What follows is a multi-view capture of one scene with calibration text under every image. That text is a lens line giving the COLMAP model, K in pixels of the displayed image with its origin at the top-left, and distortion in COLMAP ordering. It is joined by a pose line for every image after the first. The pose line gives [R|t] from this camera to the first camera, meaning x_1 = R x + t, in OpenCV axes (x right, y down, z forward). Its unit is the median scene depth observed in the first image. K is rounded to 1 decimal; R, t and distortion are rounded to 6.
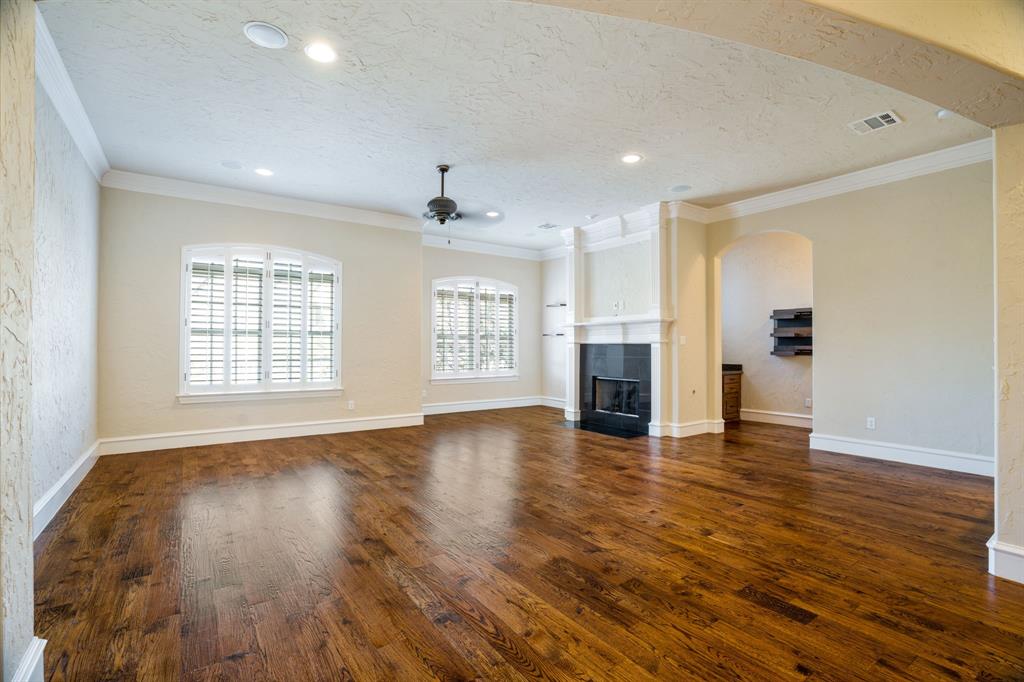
lens RADIAL K [[455.4, 0, 535.0], [0, 455.4, 341.1], [0, 0, 1]] dist [-0.038881, 0.000576]
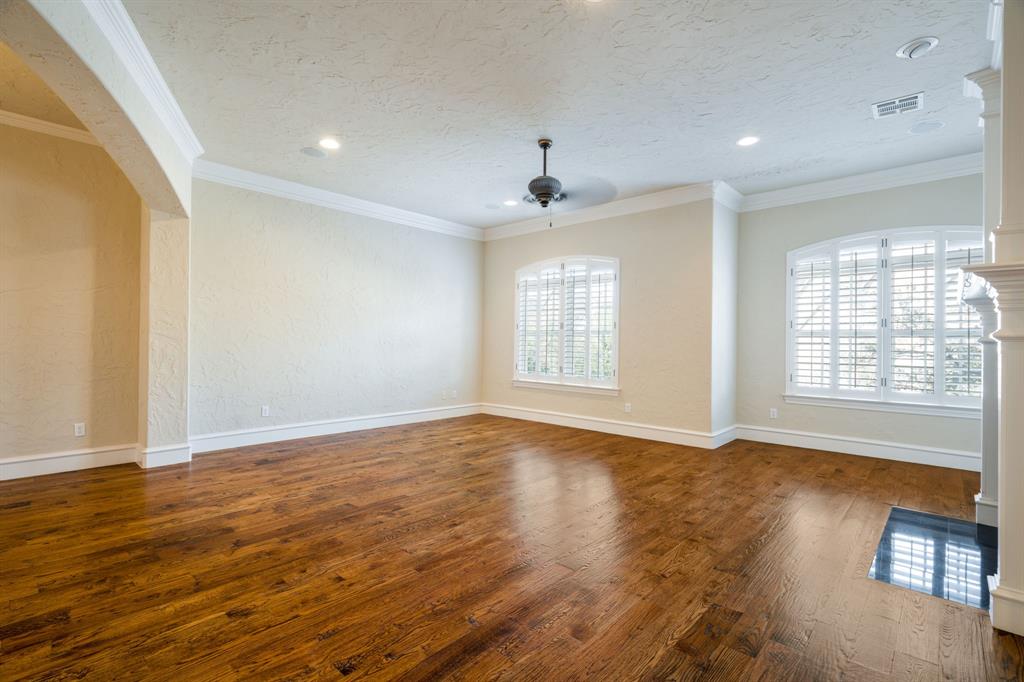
lens RADIAL K [[494.2, 0, 539.1], [0, 494.2, 342.0], [0, 0, 1]] dist [-0.004467, -0.001693]
pose [[0.192277, -0.003492, -0.981335, 0.632598], [-0.001815, 0.999991, -0.003914, 0.009798], [0.981339, 0.002534, 0.192269, 0.686423]]
